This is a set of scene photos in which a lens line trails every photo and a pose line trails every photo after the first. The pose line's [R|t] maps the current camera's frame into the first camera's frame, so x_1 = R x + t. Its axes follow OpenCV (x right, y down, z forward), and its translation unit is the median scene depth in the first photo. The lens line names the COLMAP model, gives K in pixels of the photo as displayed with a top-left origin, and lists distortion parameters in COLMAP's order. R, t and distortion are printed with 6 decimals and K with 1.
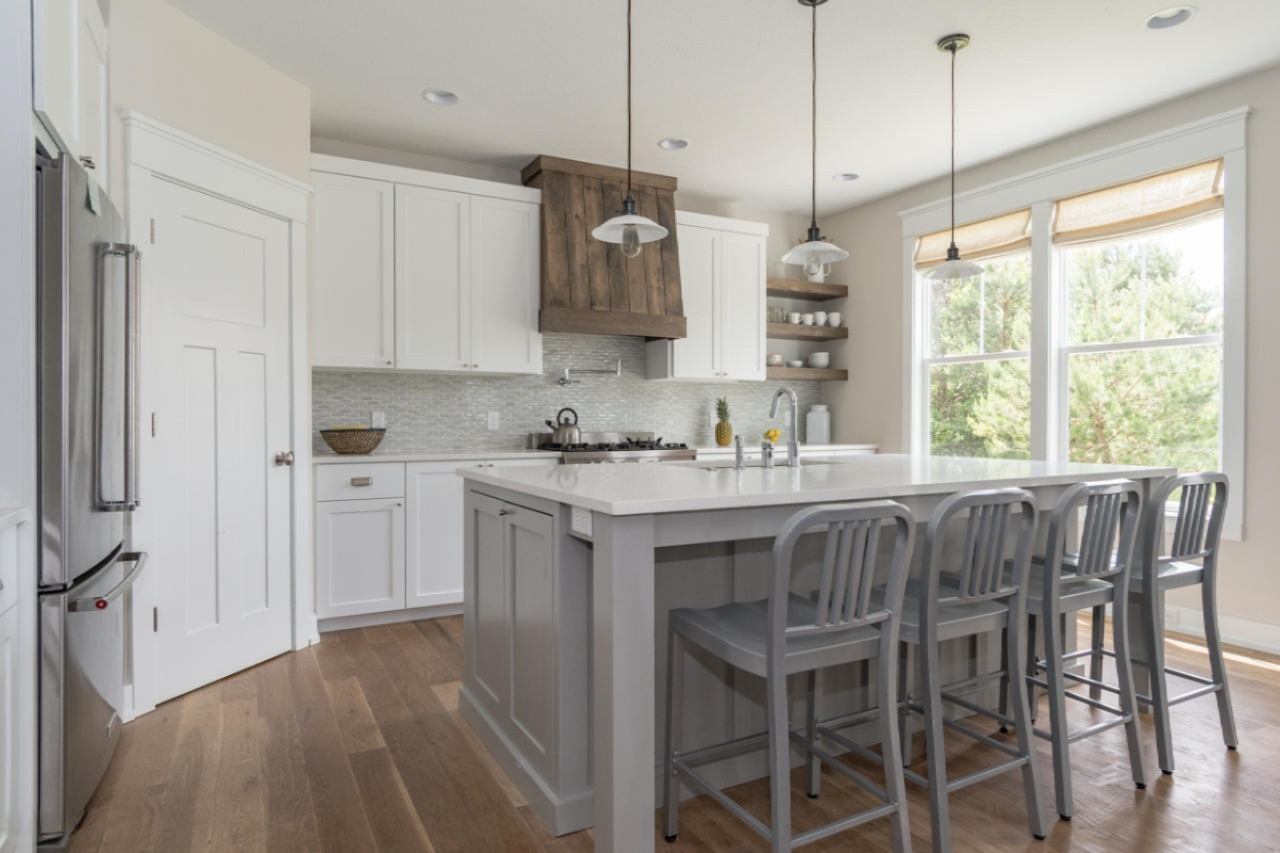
lens RADIAL K [[706.1, 0, 612.6], [0, 706.1, 415.8], [0, 0, 1]] dist [0.028370, 0.000391]
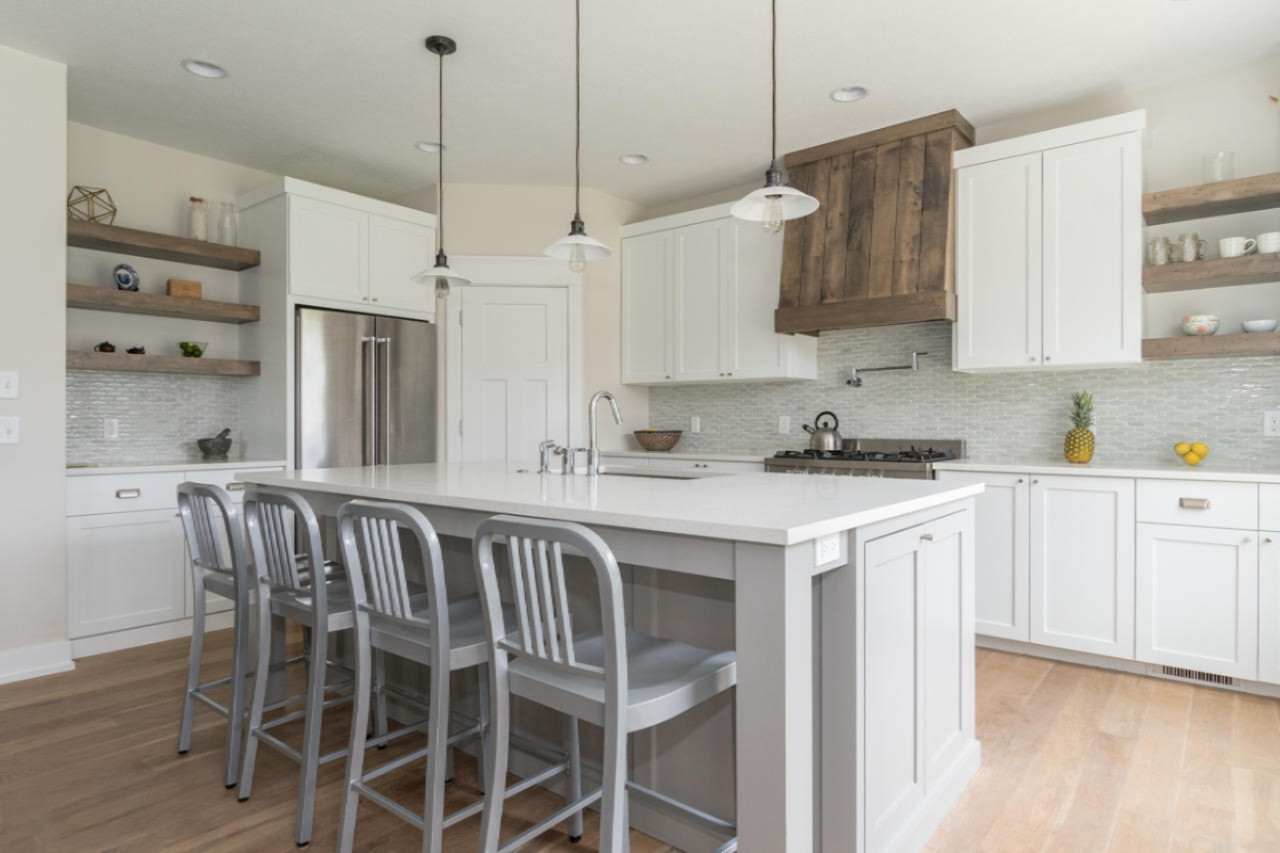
lens RADIAL K [[737.9, 0, 667.2], [0, 737.9, 428.8], [0, 0, 1]] dist [0.007924, -0.002648]
pose [[0.410302, 0.007334, -0.911920, 0.744469], [-0.001062, 0.999971, 0.007564, 0.004658], [0.911949, -0.002135, 0.410298, 0.414847]]
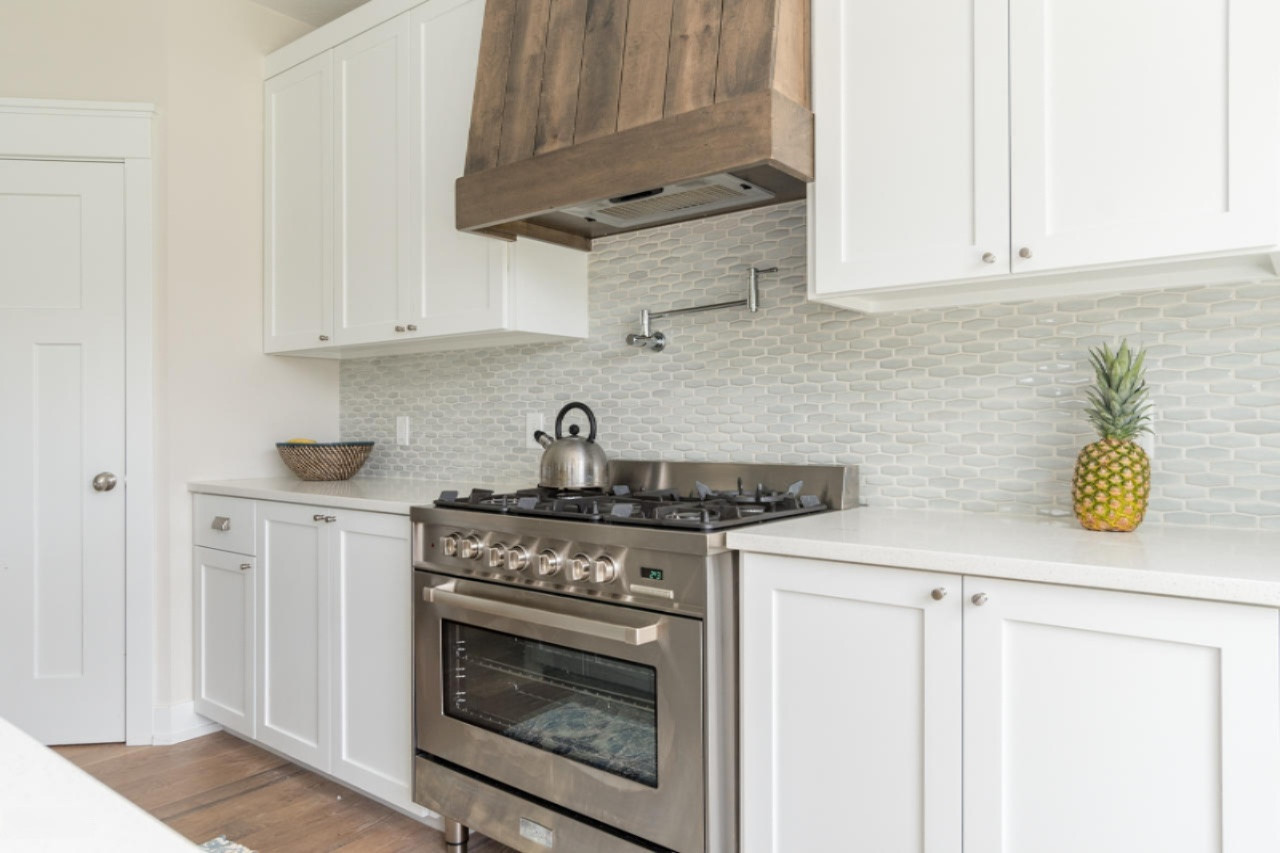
lens RADIAL K [[841.8, 0, 678.1], [0, 841.8, 425.3], [0, 0, 1]] dist [0.001391, 0.004387]
pose [[0.416665, -0.001824, -0.909058, 0.432073], [0.001287, 0.999998, -0.001417, 0.003884], [0.909059, -0.000580, 0.416667, 0.853231]]
